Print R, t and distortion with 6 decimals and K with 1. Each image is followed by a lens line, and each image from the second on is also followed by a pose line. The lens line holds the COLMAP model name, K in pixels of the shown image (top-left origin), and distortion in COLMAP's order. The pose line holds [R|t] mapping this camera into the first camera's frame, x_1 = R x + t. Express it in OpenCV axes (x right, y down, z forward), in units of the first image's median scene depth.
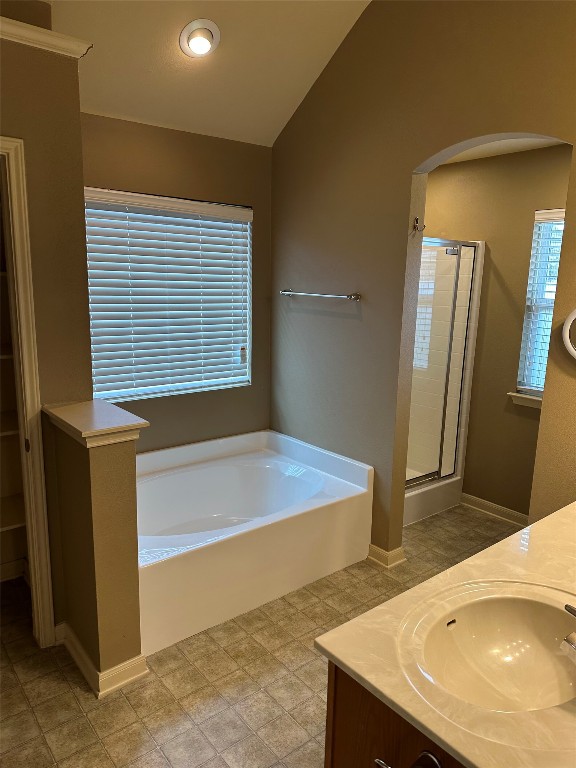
lens RADIAL K [[545.2, 0, 286.7], [0, 545.2, 383.3], [0, 0, 1]] dist [0.009356, -0.005425]
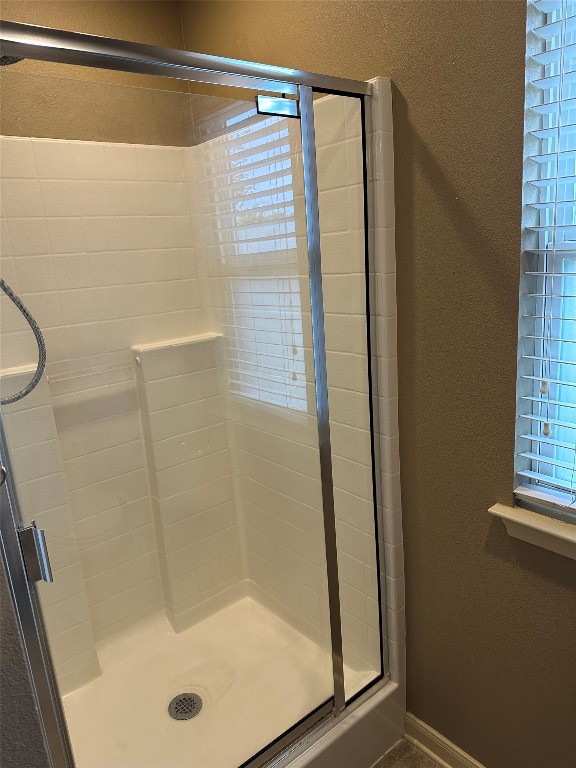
lens RADIAL K [[545.2, 0, 288.1], [0, 545.2, 386.2], [0, 0, 1]] dist [0.009356, -0.005425]
pose [[0.995066, -0.098540, -0.011573, 0.287845], [0.099011, 0.993735, 0.051838, -0.092085], [0.006393, -0.052728, 0.998588, 0.653208]]
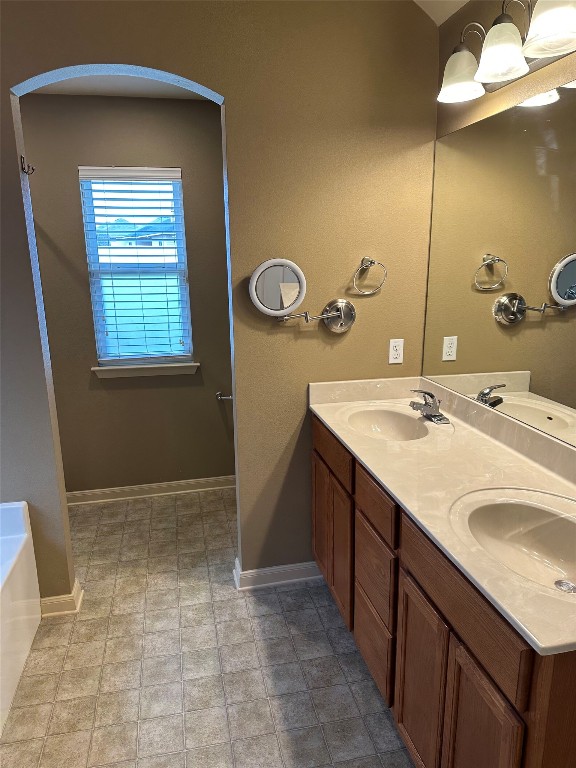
lens RADIAL K [[545.2, 0, 289.4], [0, 545.2, 382.4], [0, 0, 1]] dist [0.009356, -0.005425]
pose [[0.439001, -0.229120, 0.868782, -0.248304], [0.184015, 0.969370, 0.162664, -0.047257], [-0.879441, 0.088460, 0.467716, 0.283990]]
